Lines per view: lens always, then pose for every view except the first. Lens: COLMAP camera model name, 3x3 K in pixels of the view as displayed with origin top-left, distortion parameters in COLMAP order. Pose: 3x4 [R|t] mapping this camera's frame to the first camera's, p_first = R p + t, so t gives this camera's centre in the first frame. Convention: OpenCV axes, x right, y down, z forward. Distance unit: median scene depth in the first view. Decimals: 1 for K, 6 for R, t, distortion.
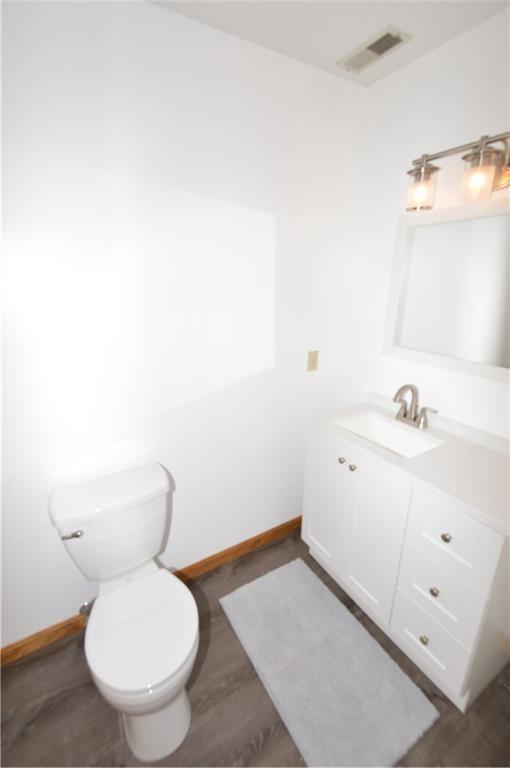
lens RADIAL K [[335.3, 0, 259.7], [0, 335.3, 387.5], [0, 0, 1]] dist [0.012043, -0.011657]
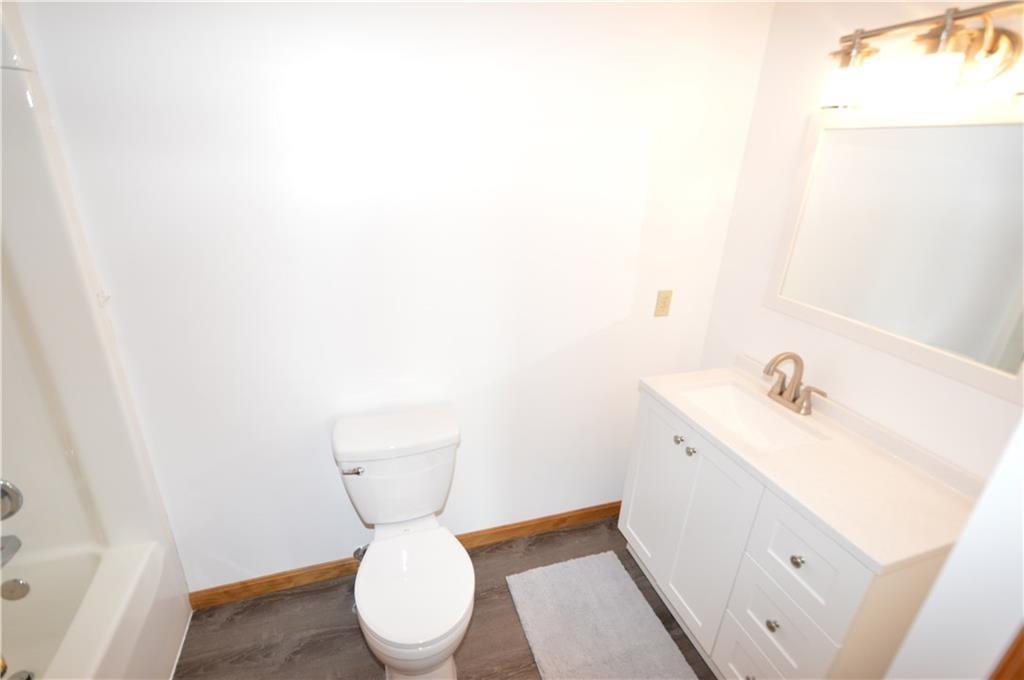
lens RADIAL K [[462.8, 0, 512.2], [0, 462.8, 345.4], [0, 0, 1]] dist [-0.002794, -0.000371]
pose [[0.973148, 0.124164, -0.193819, 0.049524], [-0.109541, 0.990387, 0.084465, -0.041787], [0.202443, -0.060966, 0.977395, -0.093319]]
